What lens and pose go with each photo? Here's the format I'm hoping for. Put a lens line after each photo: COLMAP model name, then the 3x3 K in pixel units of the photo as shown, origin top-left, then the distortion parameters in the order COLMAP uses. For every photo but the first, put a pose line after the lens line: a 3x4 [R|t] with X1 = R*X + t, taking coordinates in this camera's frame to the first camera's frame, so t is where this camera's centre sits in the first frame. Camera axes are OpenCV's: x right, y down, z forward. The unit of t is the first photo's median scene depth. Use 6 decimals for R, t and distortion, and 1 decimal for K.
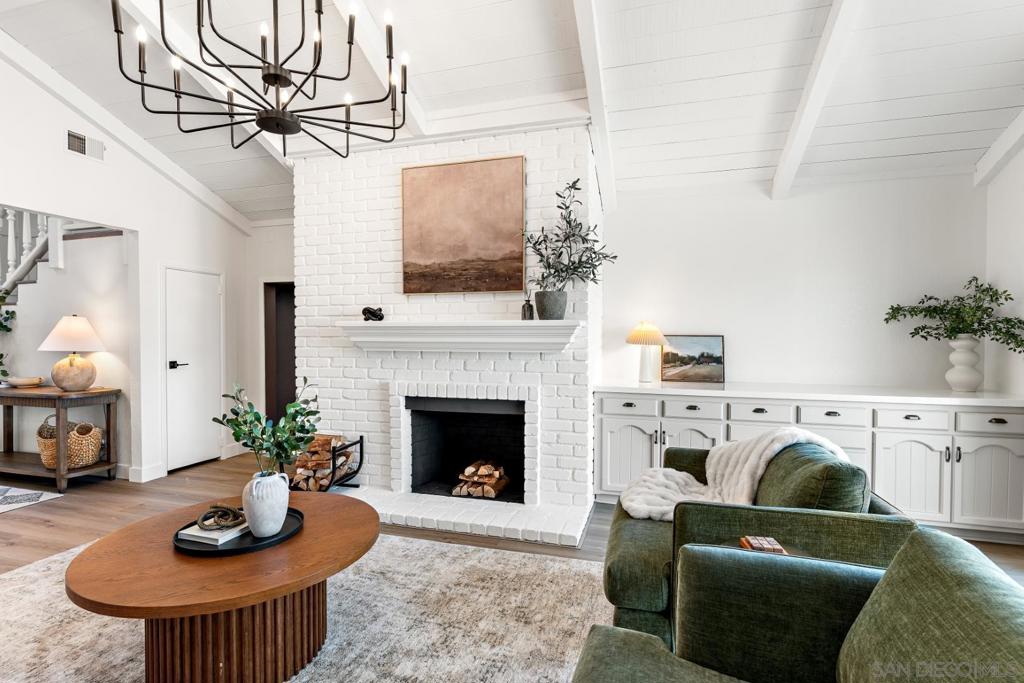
lens RADIAL K [[497.9, 0, 508.2], [0, 497.9, 345.3], [0, 0, 1]] dist [0.000284, 0.000116]
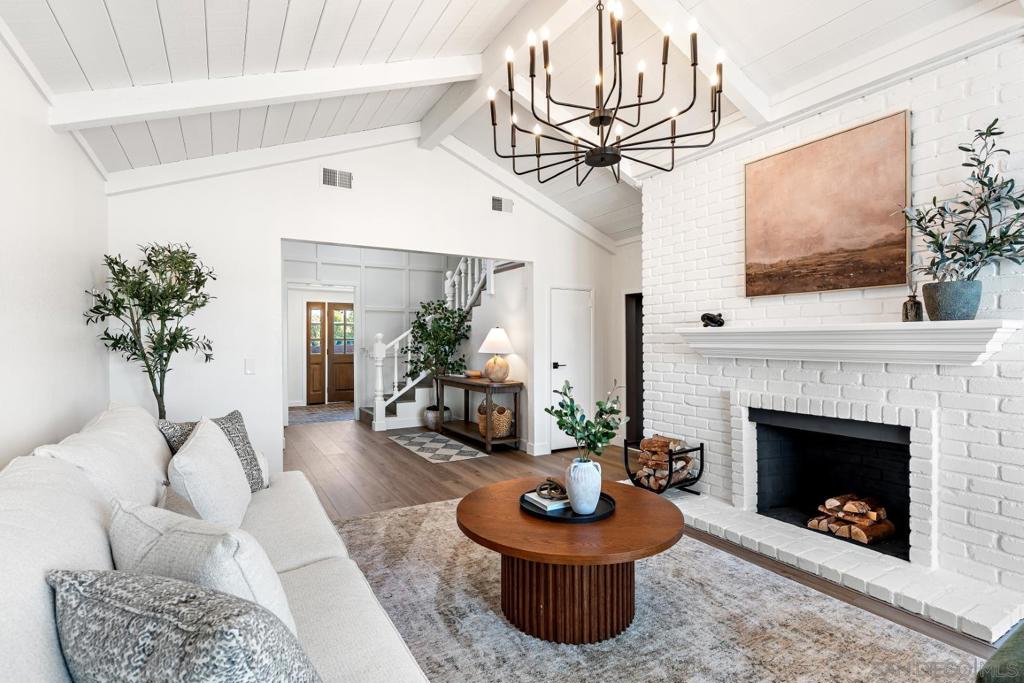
lens RADIAL K [[494.1, 0, 501.2], [0, 494.1, 343.7], [0, 0, 1]] dist [0.001955, 0.000277]
pose [[0.724086, 0.001812, -0.689707, 0.102693], [-0.011922, 0.999880, -0.009889, -0.001432], [0.689606, 0.015383, 0.724021, 0.012153]]
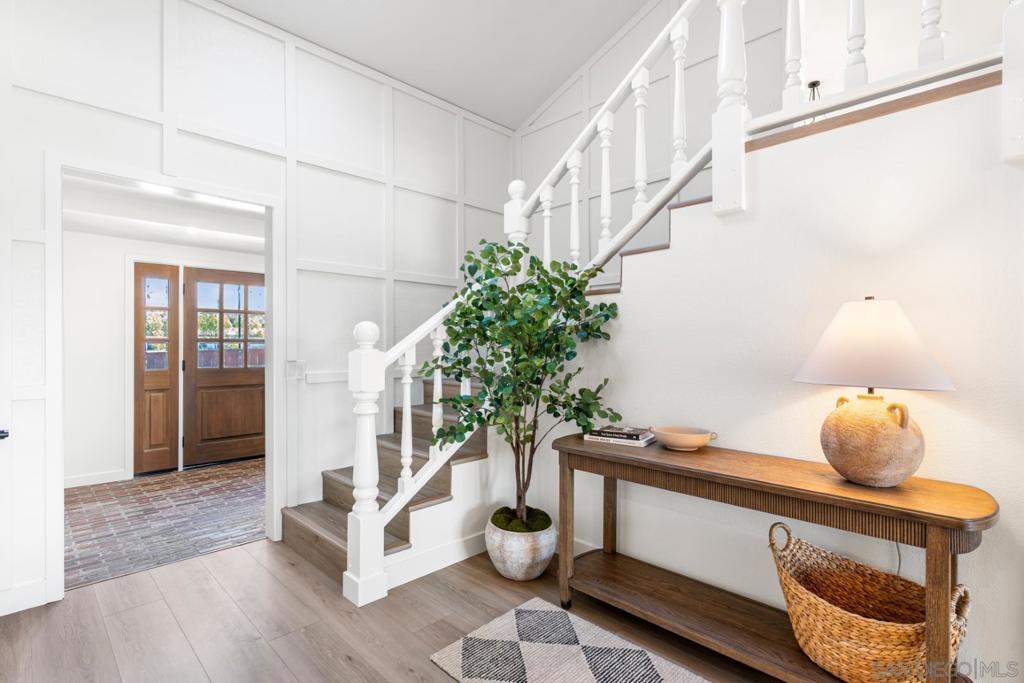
lens RADIAL K [[497.9, 0, 508.2], [0, 497.9, 345.3], [0, 0, 1]] dist [0.000284, 0.000116]
pose [[0.876494, 0.001078, -0.481411, -1.094505], [-0.009548, 0.999840, -0.015145, -0.014769], [0.481318, 0.017871, 0.876364, 0.585600]]
